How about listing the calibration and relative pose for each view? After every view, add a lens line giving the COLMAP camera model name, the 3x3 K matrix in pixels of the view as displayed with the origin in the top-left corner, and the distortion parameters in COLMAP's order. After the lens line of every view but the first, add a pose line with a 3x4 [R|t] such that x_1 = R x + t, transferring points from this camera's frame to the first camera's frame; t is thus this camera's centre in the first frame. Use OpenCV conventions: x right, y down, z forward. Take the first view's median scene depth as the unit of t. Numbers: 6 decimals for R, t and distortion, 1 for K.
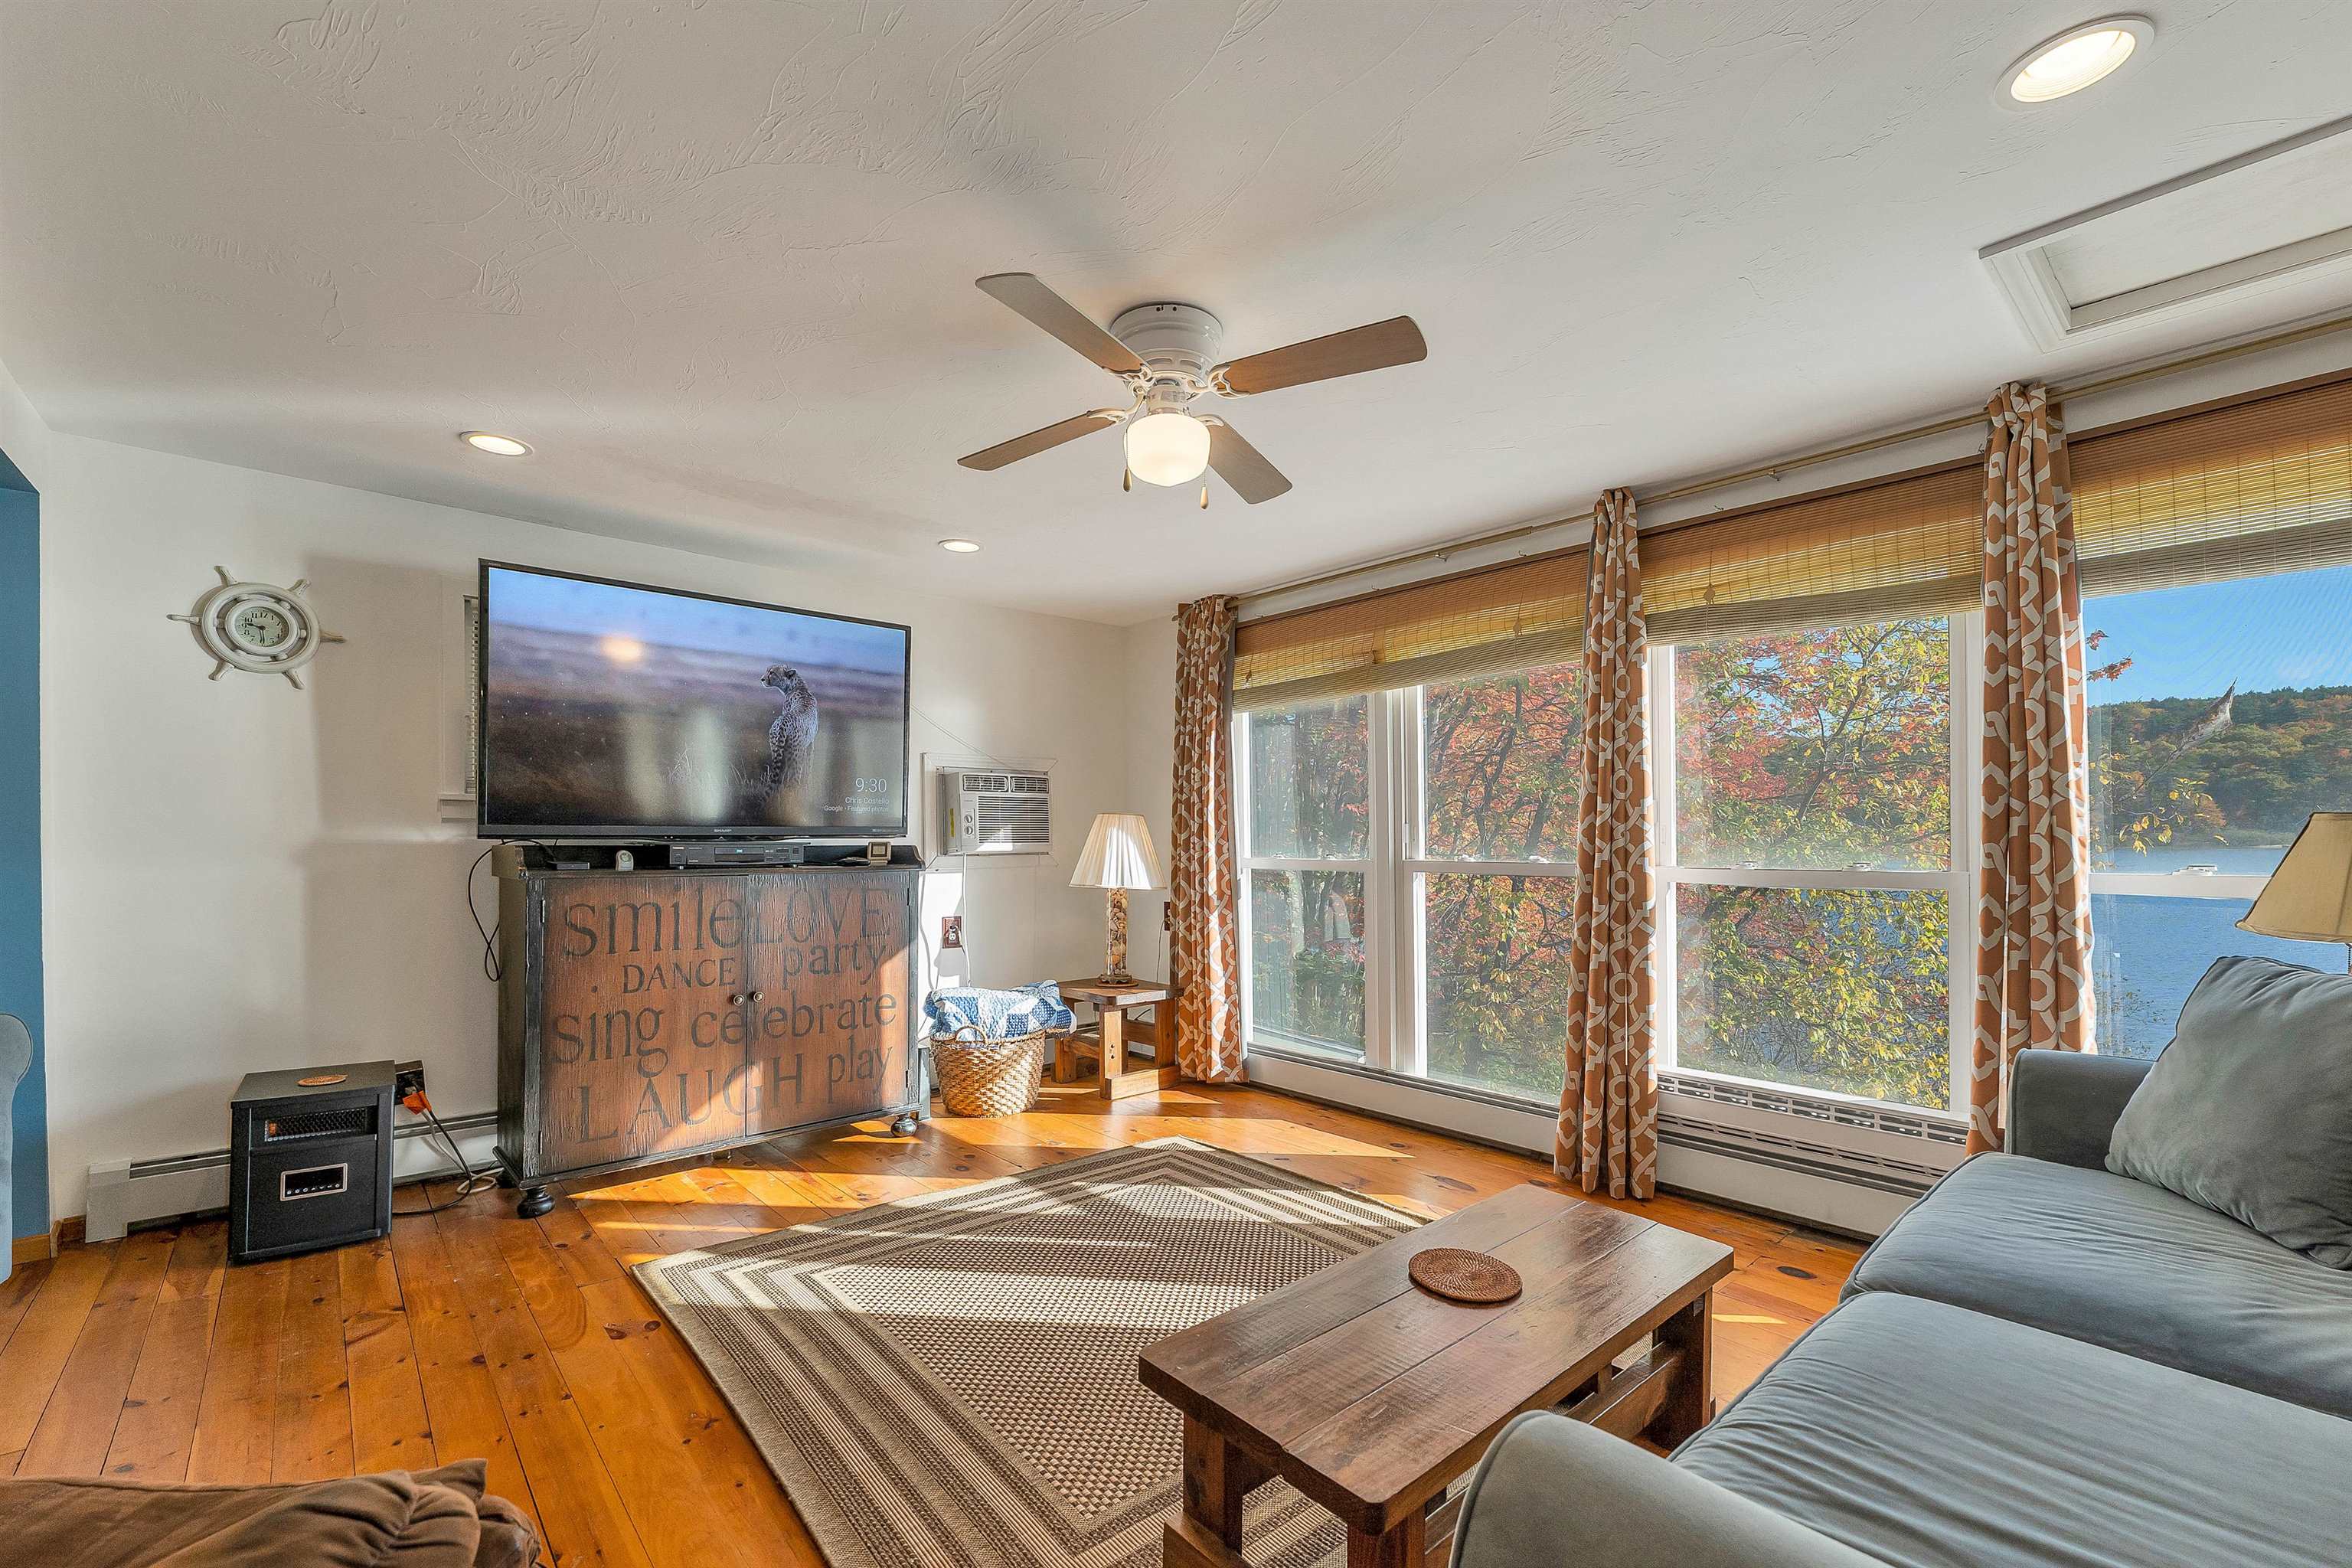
lens RADIAL K [[1011.9, 0, 1181.7], [0, 1011.9, 826.3], [0, 0, 1]] dist [-0.003576, -0.000373]
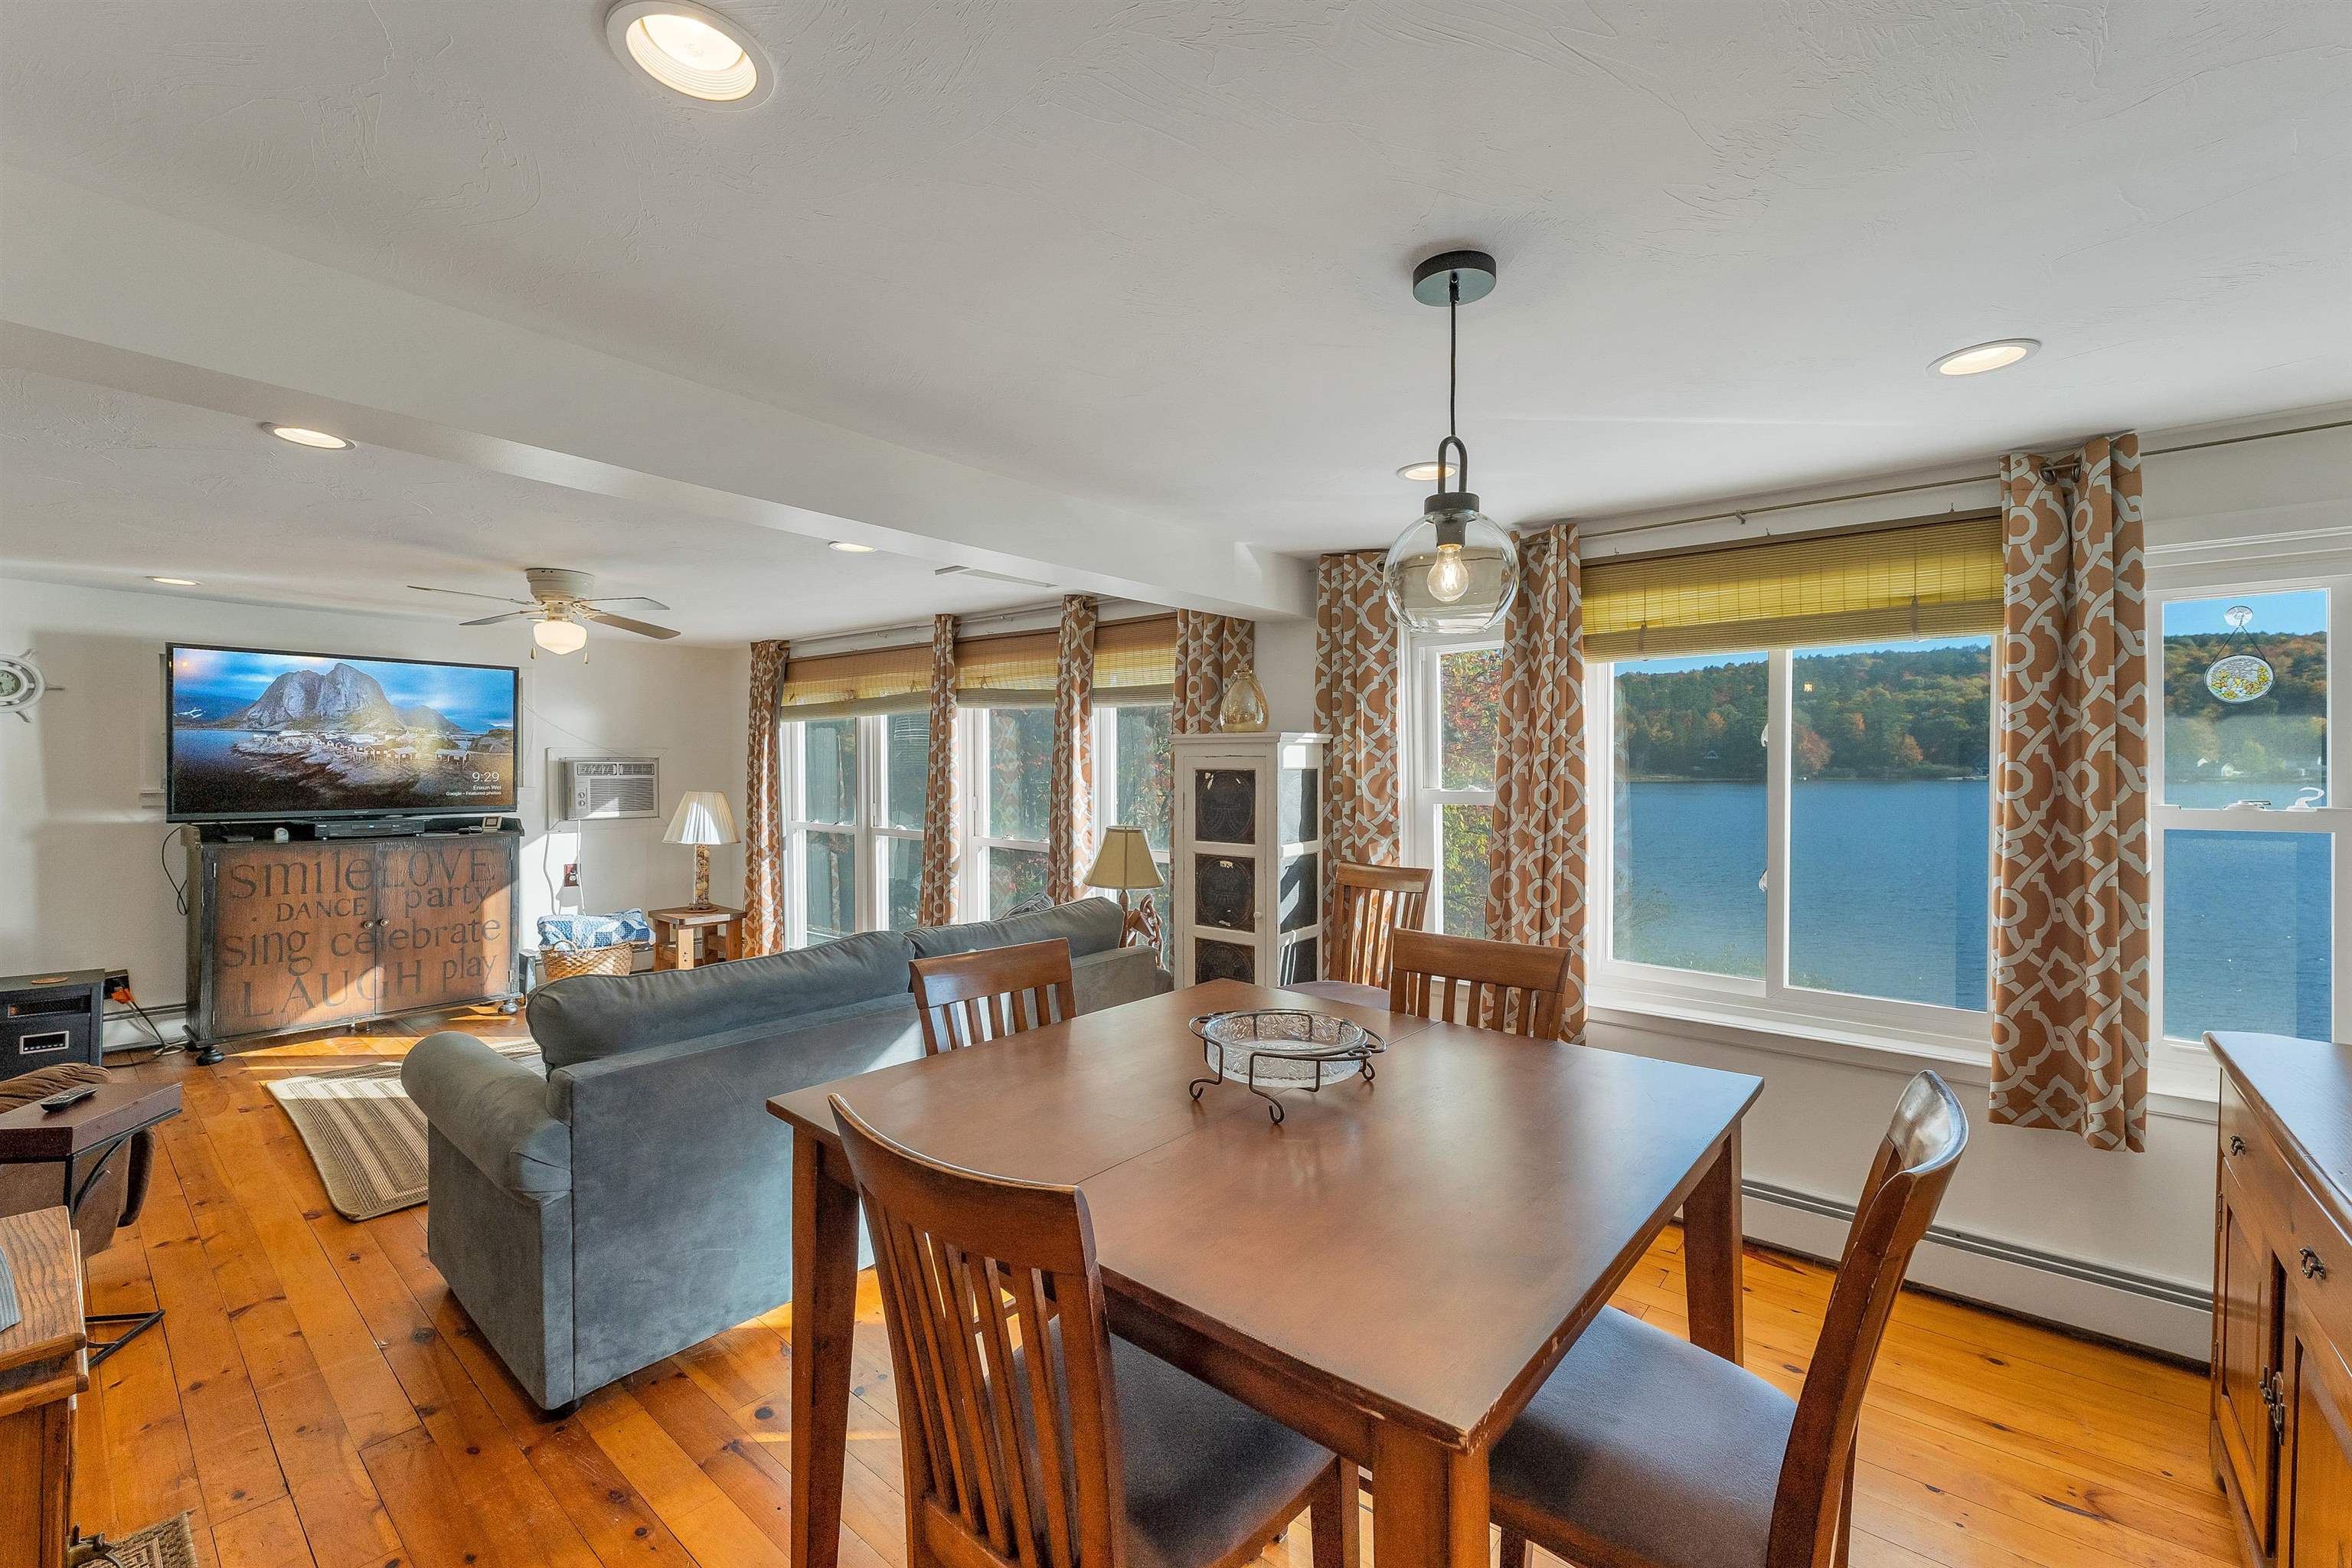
lens RADIAL K [[978.8, 0, 1177.7], [0, 978.8, 770.8], [0, 0, 1]] dist [-0.000152, 0.000011]
pose [[0.987717, 0.007365, 0.156077, 0.533867], [-0.010082, 0.999811, 0.016623, -0.097243], [-0.155925, -0.017992, 0.987605, -0.642004]]
